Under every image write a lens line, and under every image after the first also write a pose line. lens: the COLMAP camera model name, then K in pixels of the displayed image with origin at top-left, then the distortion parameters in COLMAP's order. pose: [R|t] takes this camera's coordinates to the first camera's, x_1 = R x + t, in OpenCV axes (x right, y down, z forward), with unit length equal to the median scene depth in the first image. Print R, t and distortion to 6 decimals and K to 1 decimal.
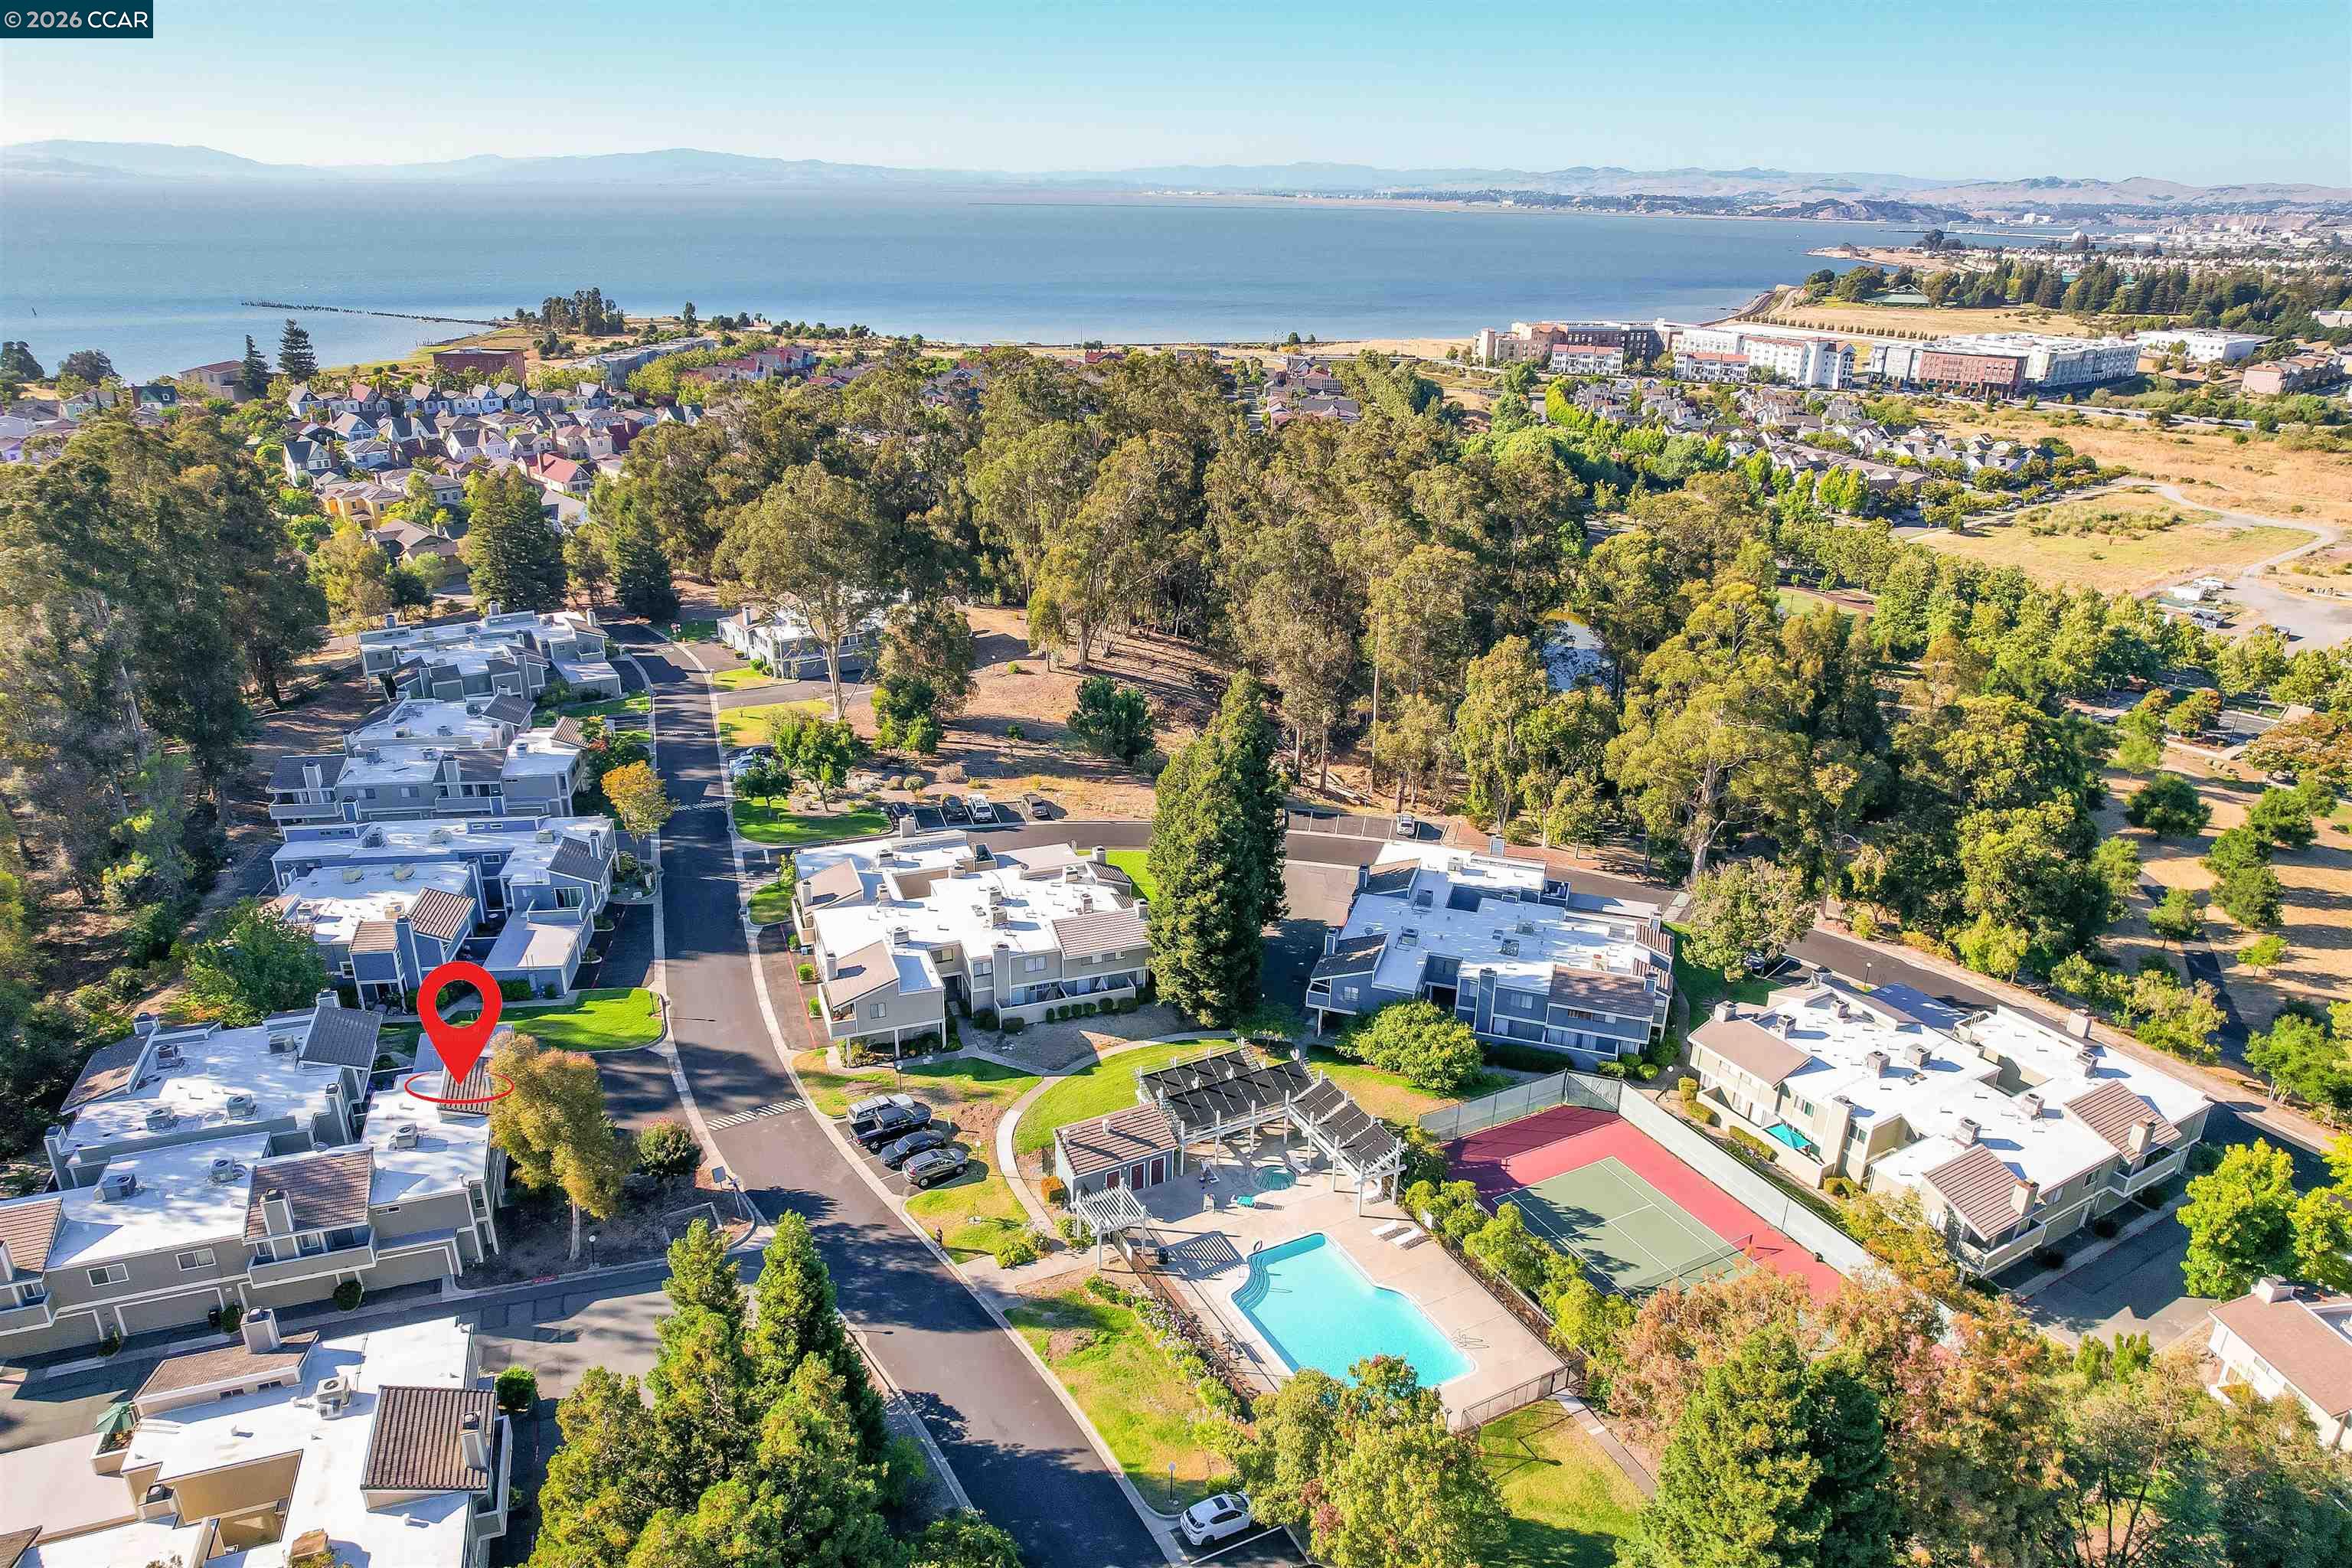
lens RADIAL K [[1550.0, 0, 1170.4], [0, 1550.0, 831.5], [0, 0, 1]] dist [-0.087985, 0.091498]
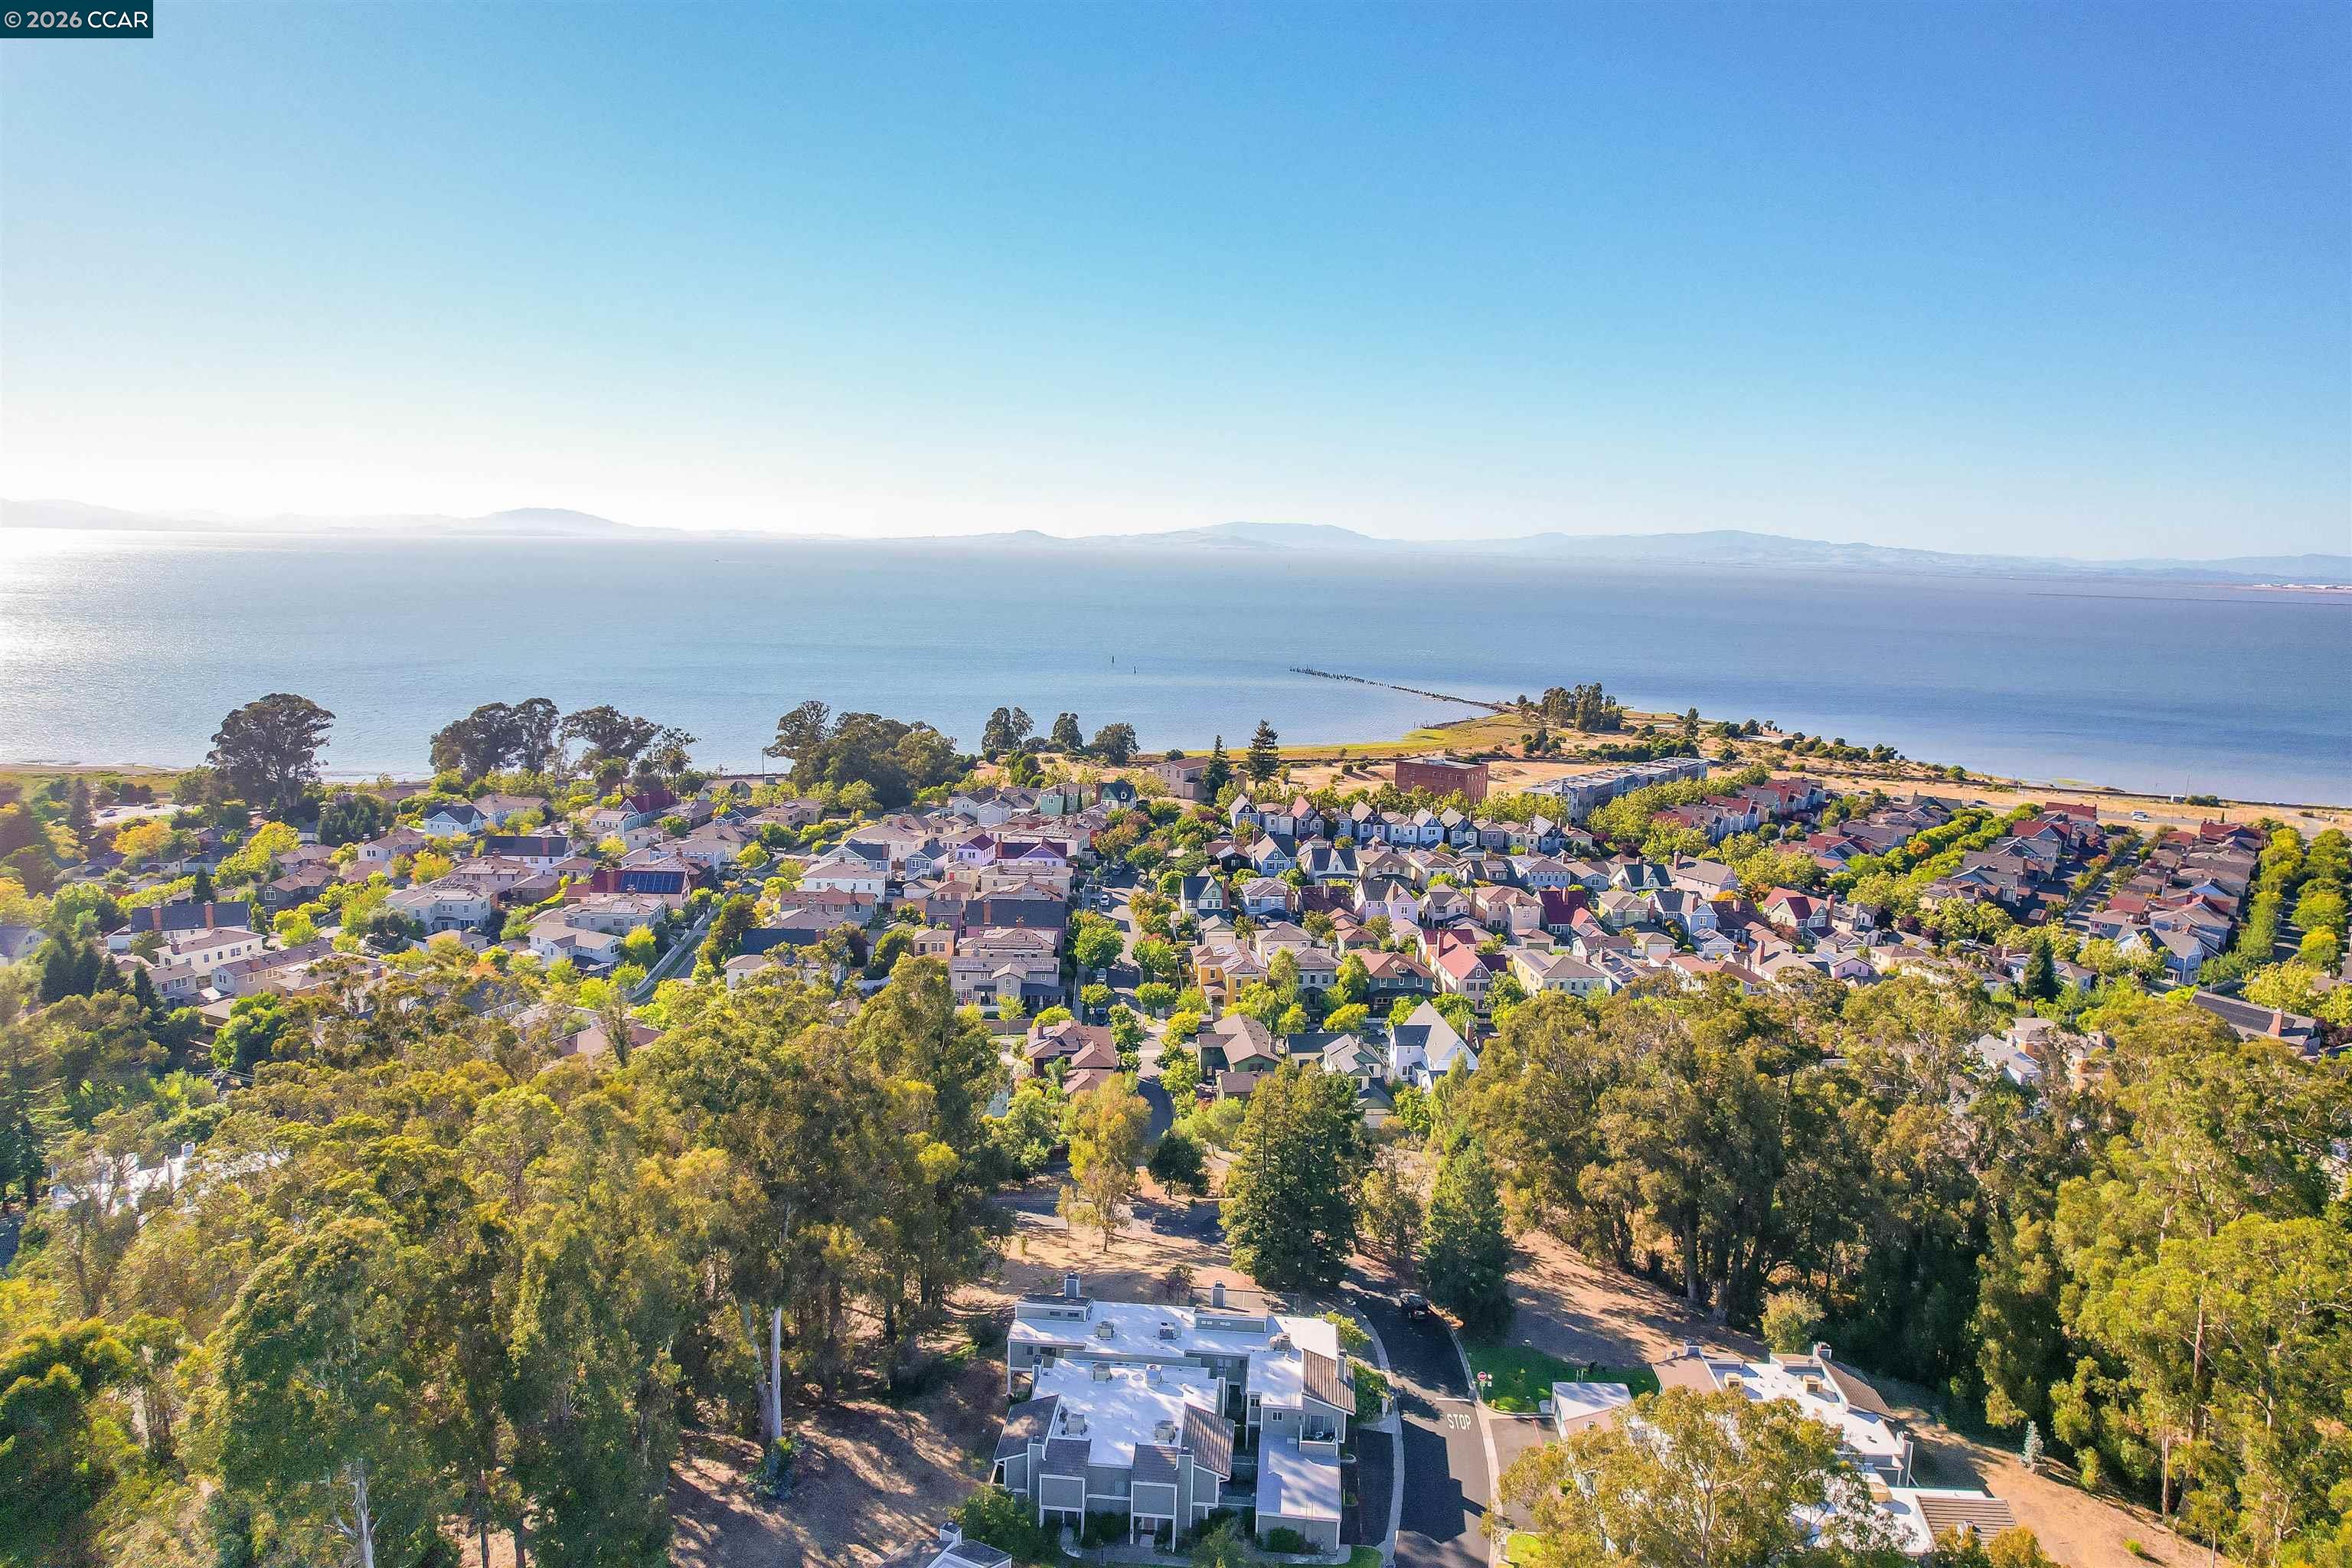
lens RADIAL K [[1544.6, 0, 1188.7], [0, 1544.6, 790.9], [0, 0, 1]] dist [-0.075519, 0.071314]
pose [[0.812850, 0.098728, -0.574046, -0.036787], [-0.238690, 0.955441, -0.173663, -0.086014], [0.531322, 0.278181, 0.800195, 0.152053]]
